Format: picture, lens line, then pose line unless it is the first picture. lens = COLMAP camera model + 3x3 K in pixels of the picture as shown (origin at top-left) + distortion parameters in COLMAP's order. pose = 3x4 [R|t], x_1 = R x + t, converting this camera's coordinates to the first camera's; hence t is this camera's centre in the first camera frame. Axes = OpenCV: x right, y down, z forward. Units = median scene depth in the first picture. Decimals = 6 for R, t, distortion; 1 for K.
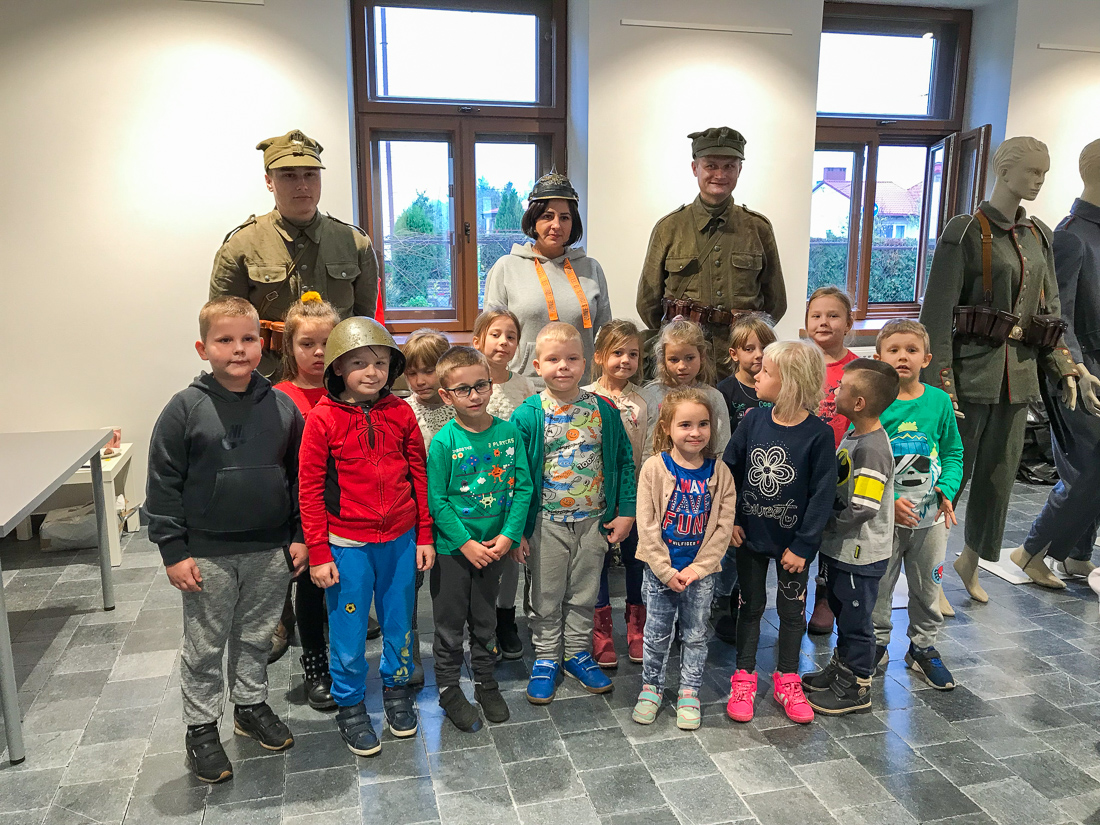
lens RADIAL K [[902.3, 0, 545.7], [0, 902.3, 413.3], [0, 0, 1]] dist [0.003103, 0.011320]
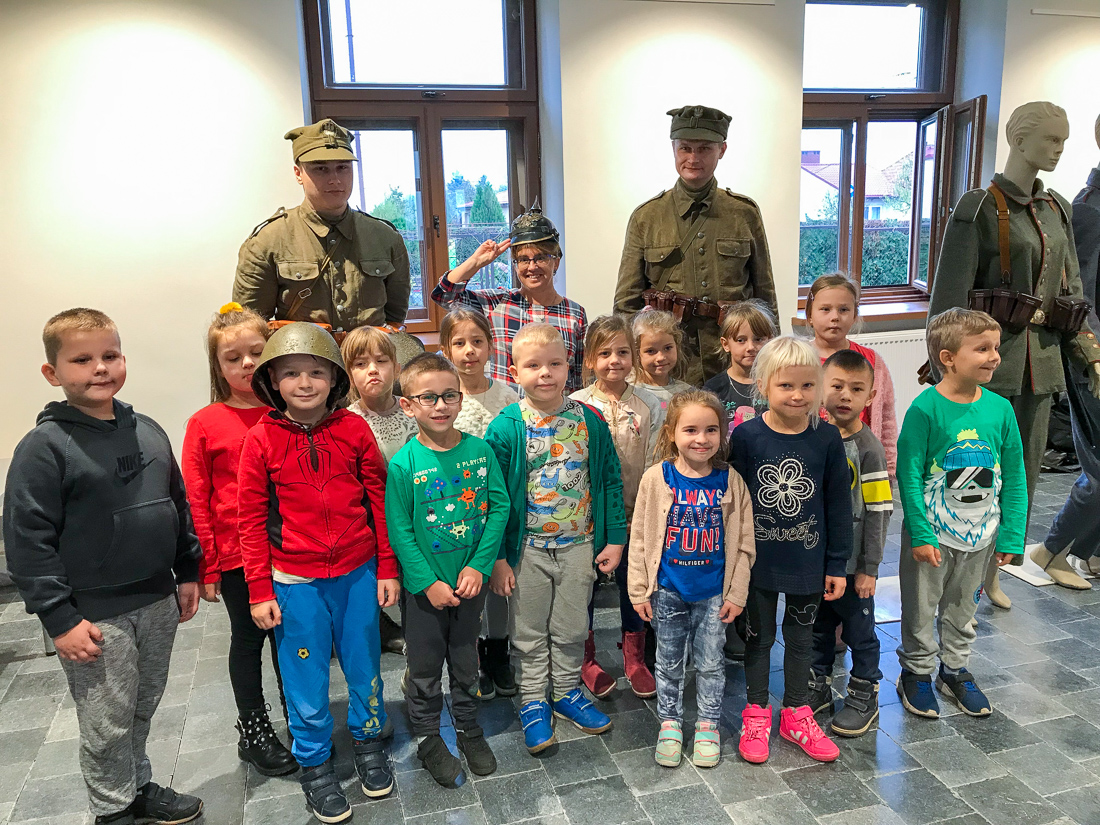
lens RADIAL K [[895.1, 0, 544.0], [0, 895.1, 409.4], [0, 0, 1]] dist [0.008200, 0.003775]
pose [[0.999268, -0.034081, 0.017399, 0.002809], [0.033978, 0.999404, 0.006132, -0.017824], [-0.017598, -0.005536, 0.999830, 0.098656]]
